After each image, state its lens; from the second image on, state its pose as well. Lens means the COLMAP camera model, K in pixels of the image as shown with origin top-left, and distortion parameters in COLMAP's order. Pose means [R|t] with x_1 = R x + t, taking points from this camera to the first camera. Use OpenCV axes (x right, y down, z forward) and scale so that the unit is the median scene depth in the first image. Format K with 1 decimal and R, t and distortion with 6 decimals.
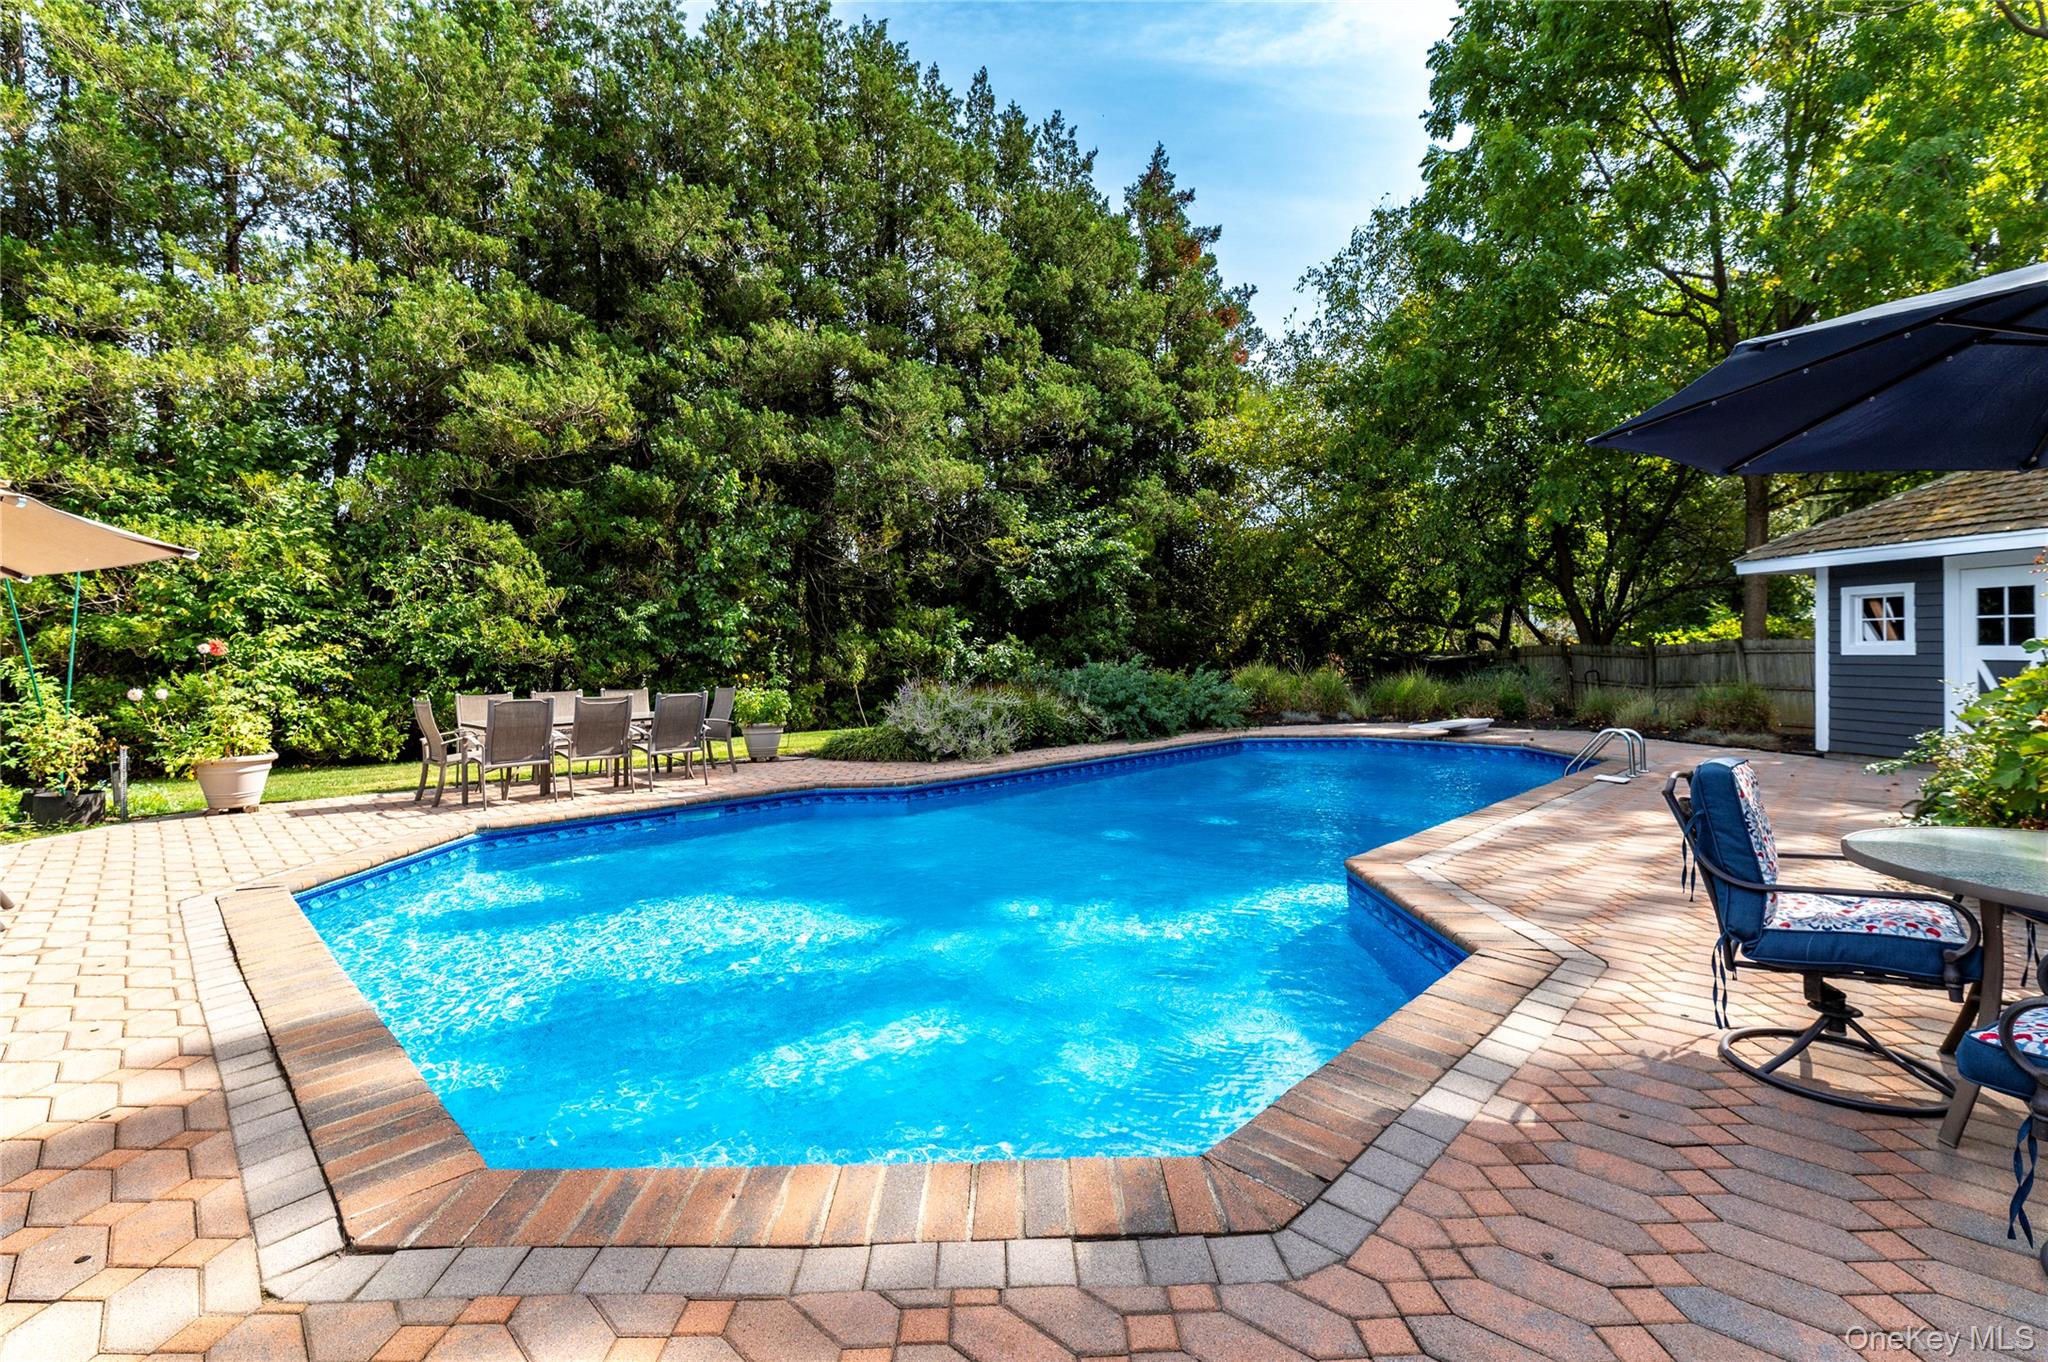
lens RADIAL K [[955.2, 0, 1064.2], [0, 955.2, 641.4], [0, 0, 1]] dist [0.002935, 0.000080]
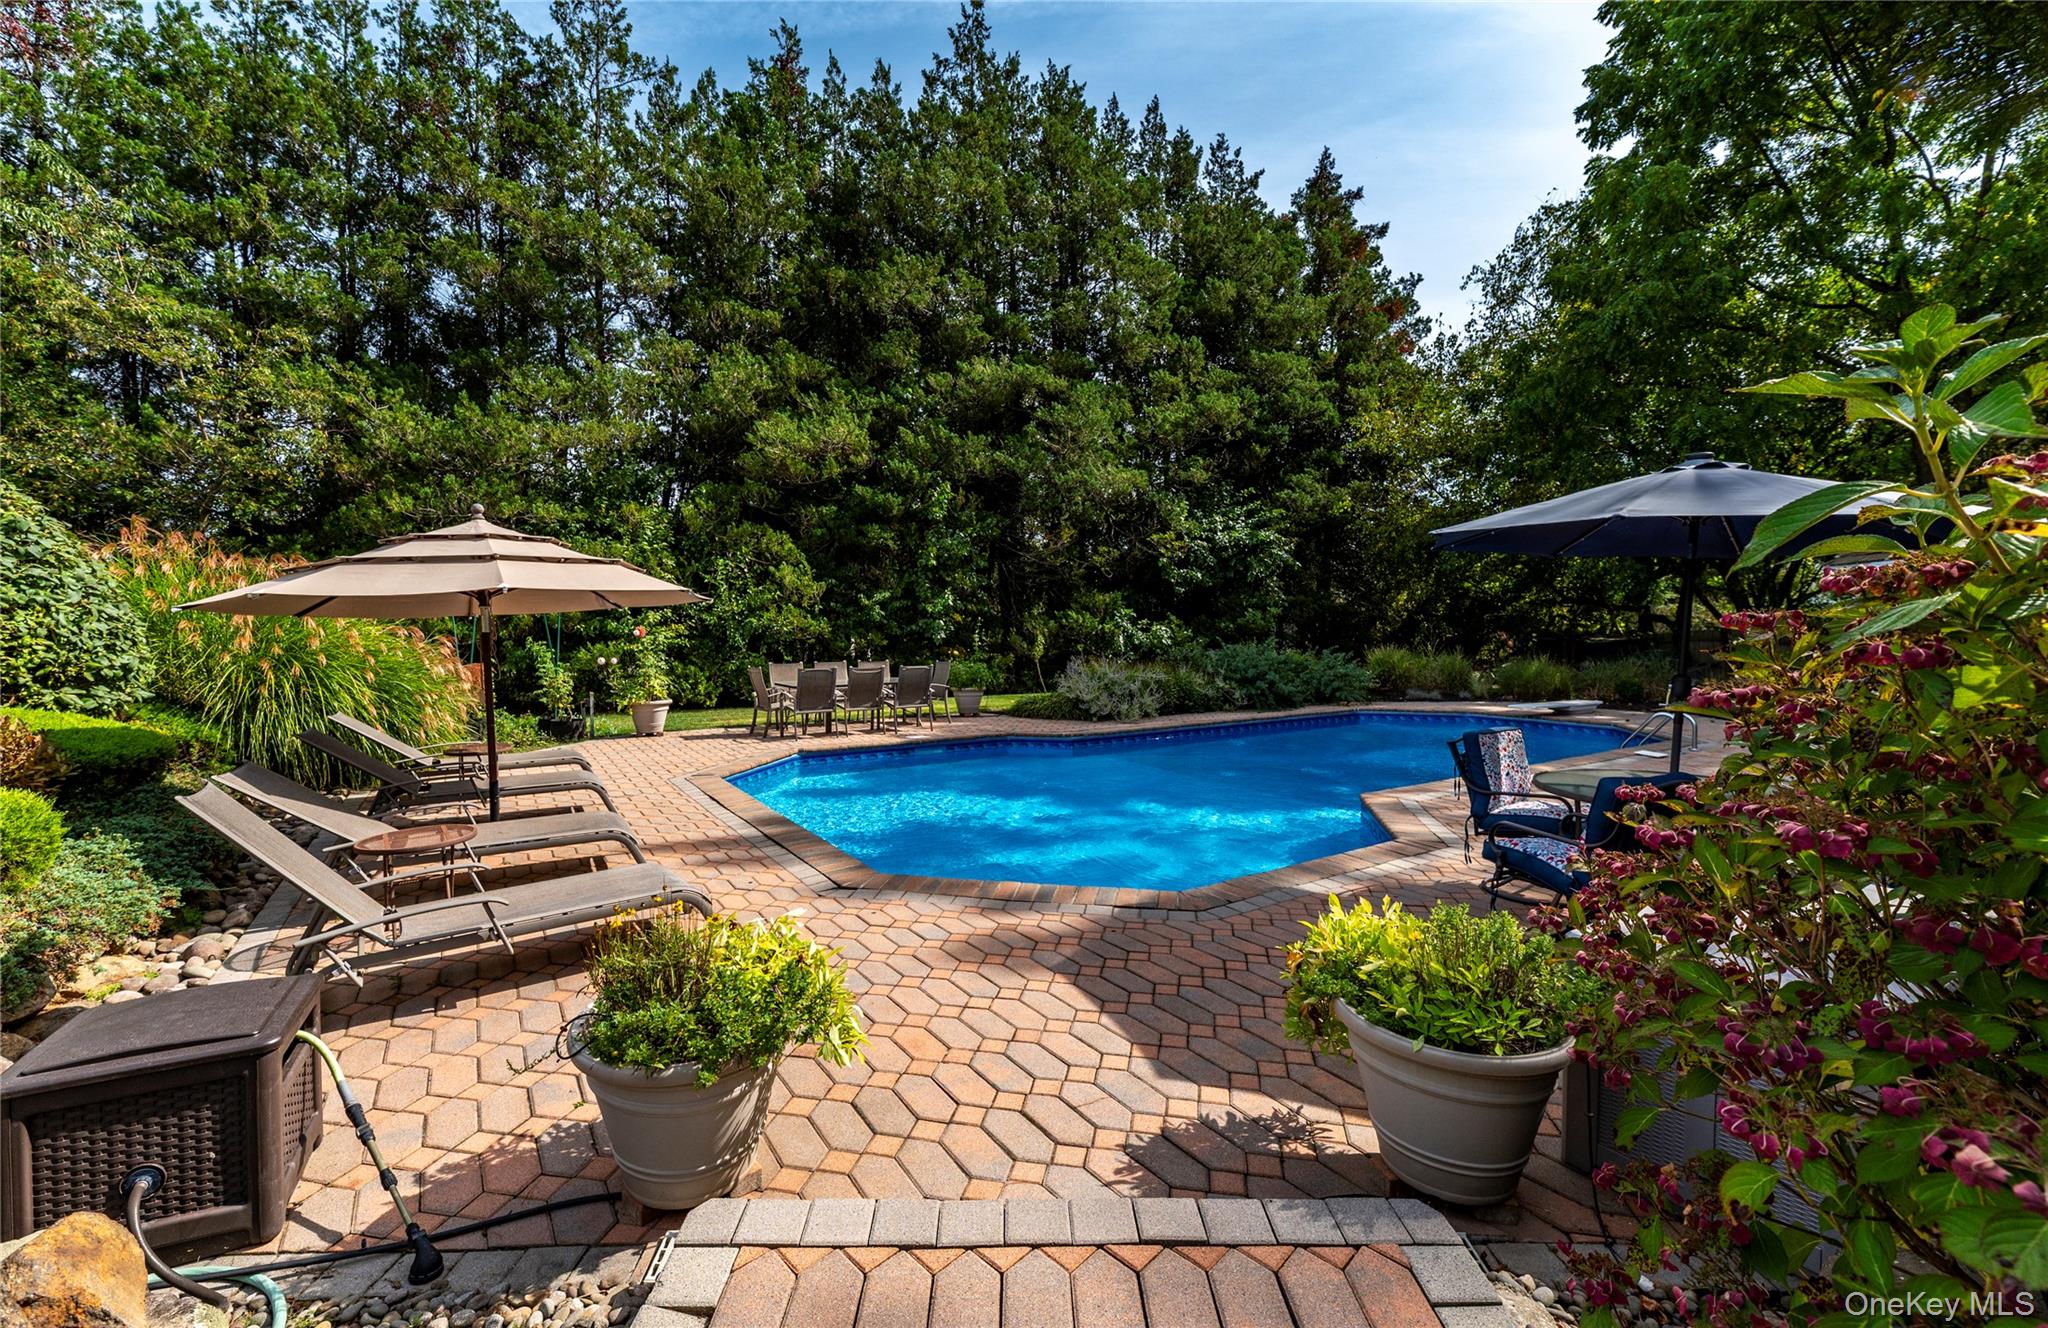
lens RADIAL K [[893.7, 0, 1024.0], [0, 893.7, 664.0], [0, 0, 1]] dist [-0.001402, 0.000153]
pose [[0.972641, 0.020061, -0.231445, 0.028744], [-0.007369, 0.998427, 0.055576, -0.010715], [0.232196, -0.052350, 0.971259, -0.116888]]
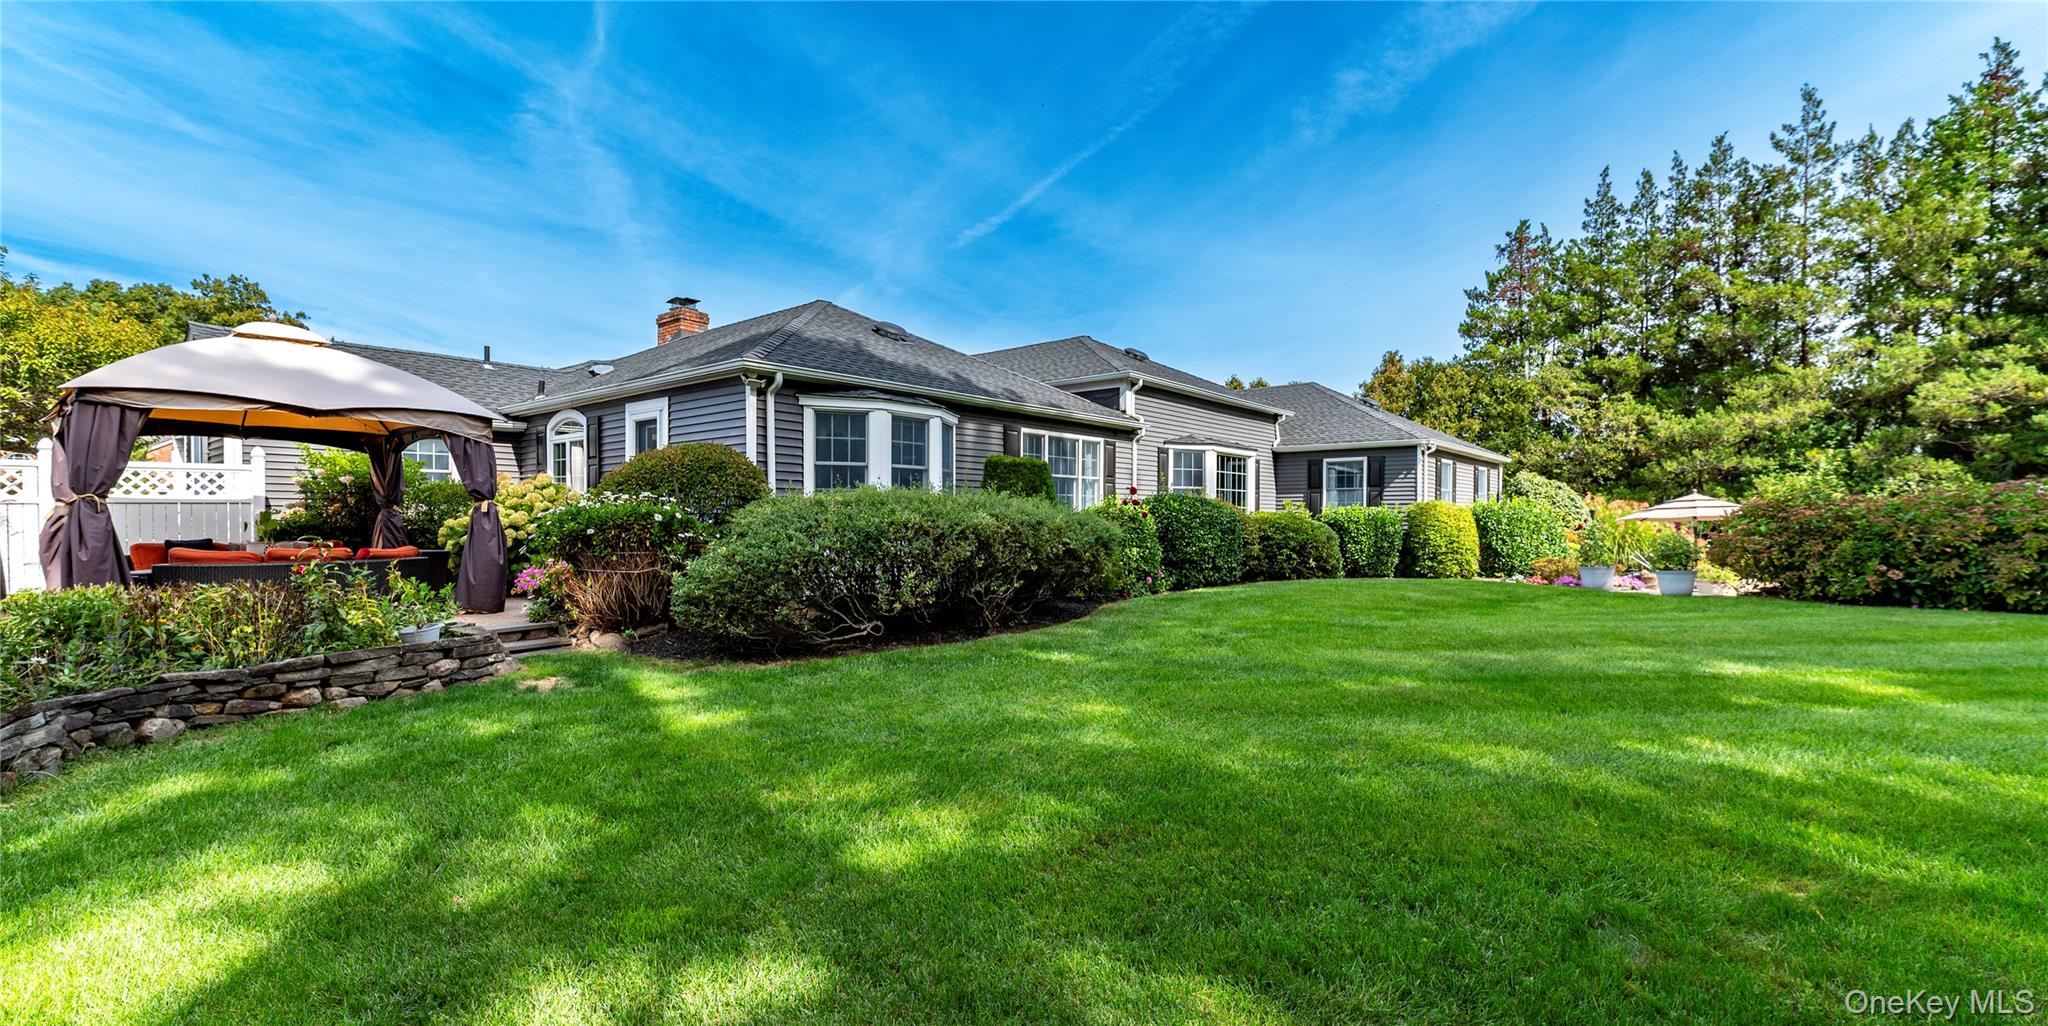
lens RADIAL K [[847.1, 0, 1024.0], [0, 847.1, 513.0], [0, 0, 1]] dist [-0.001557, -0.000241]
pose [[0.079246, -0.000188, -0.996855, 0.770033], [0.004947, 0.999988, 0.000204, -0.022023], [0.996843, -0.004948, 0.079246, -0.783737]]
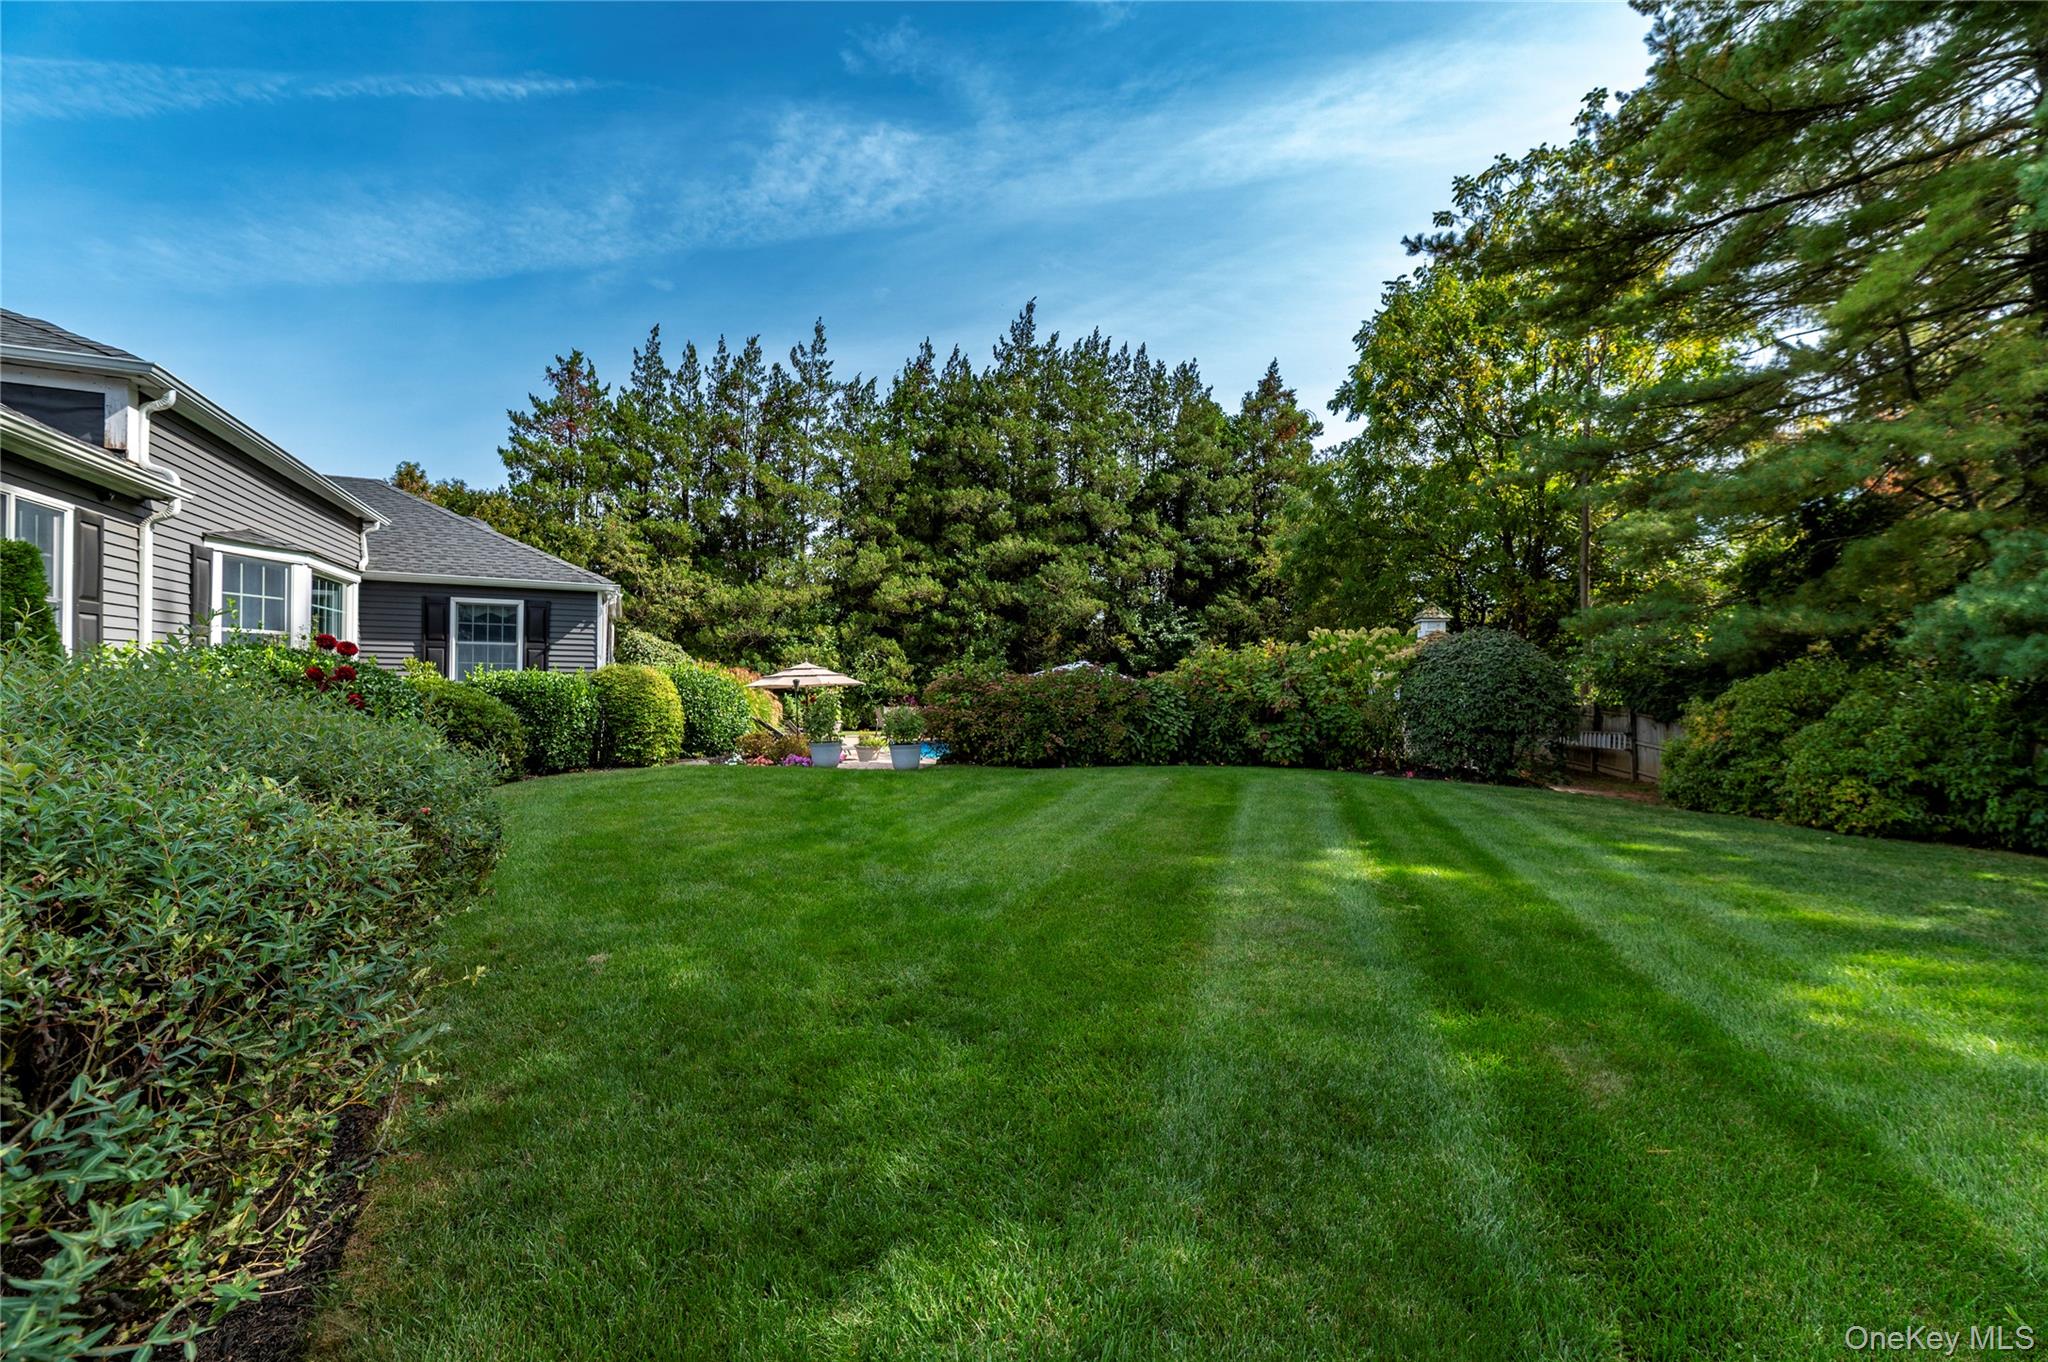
lens RADIAL K [[859.4, 0, 1024.0], [0, 859.4, 681.0], [0, 0, 1]] dist [-0.000161, -0.000280]
pose [[0.933977, 0.019889, -0.356779, 0.454540], [-0.018132, 0.999801, 0.008270, -0.032209], [0.356872, -0.001254, 0.934152, -0.824701]]
